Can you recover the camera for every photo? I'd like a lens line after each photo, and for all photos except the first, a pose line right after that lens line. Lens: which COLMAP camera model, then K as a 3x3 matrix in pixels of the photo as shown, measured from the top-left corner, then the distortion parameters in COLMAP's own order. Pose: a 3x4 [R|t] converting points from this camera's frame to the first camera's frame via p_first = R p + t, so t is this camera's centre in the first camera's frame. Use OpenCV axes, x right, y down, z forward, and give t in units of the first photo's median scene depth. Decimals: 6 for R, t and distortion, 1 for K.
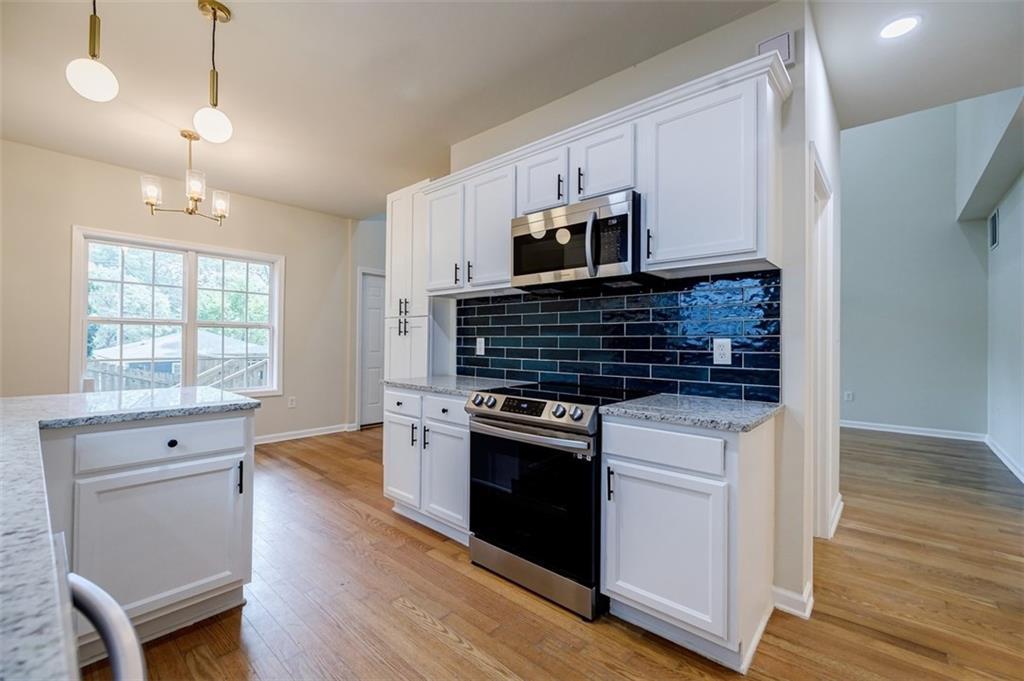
lens RADIAL K [[437.6, 0, 512.0], [0, 437.6, 340.5], [0, 0, 1]] dist [0.007505, -0.000127]
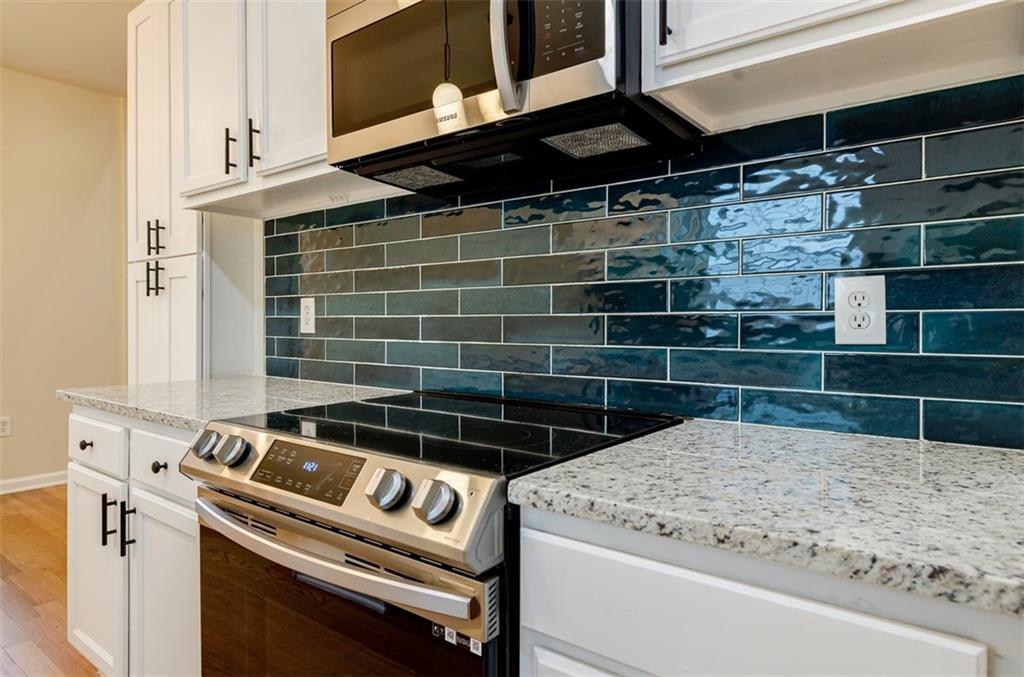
lens RADIAL K [[424.8, 0, 512.0], [0, 424.8, 338.5], [0, 0, 1]] dist [-0.000837, -0.000130]
pose [[0.999617, -0.011463, -0.025182, 0.178995], [0.011774, 0.999856, 0.012242, 0.039098], [0.025038, -0.012534, 0.999608, 0.596823]]
